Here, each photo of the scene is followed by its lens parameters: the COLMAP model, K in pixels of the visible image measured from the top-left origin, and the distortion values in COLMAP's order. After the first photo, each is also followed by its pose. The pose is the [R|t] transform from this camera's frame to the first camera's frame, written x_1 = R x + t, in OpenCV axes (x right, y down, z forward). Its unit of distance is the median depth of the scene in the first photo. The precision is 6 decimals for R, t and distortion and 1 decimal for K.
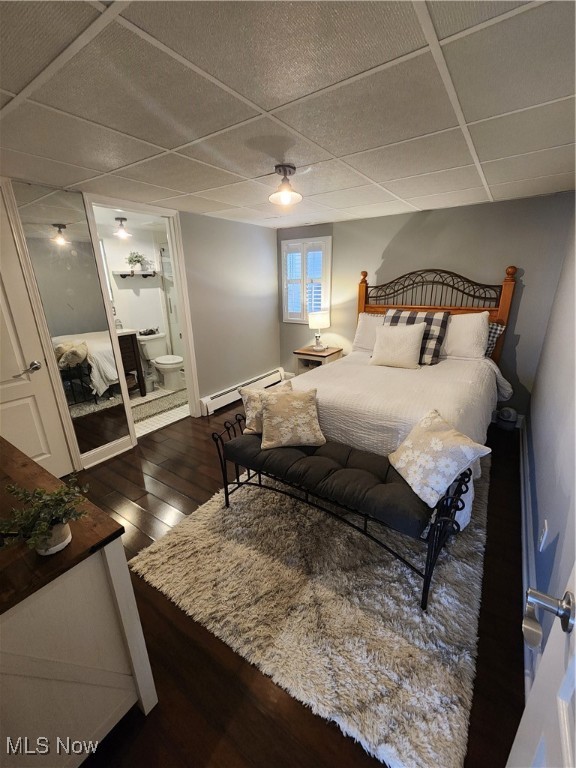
lens RADIAL K [[314.9, 0, 287.3], [0, 314.9, 385.7], [0, 0, 1]] dist [0.001959, 0.000295]
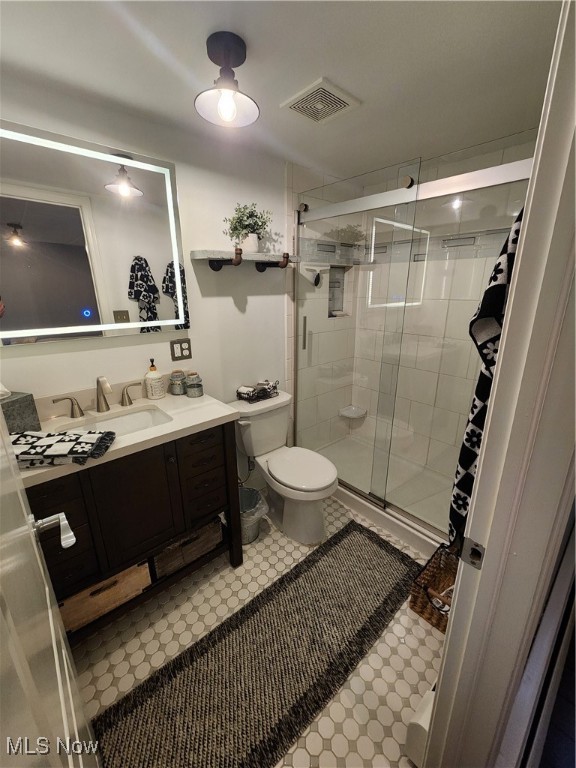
lens RADIAL K [[314.9, 0, 287.3], [0, 314.9, 382.1], [0, 0, 1]] dist [0.001959, 0.000295]
pose [[0.971489, 0.072440, -0.225745, -0.313263], [-0.080032, 0.996487, -0.024650, -0.185528], [0.223167, 0.042014, 0.973874, 0.602979]]
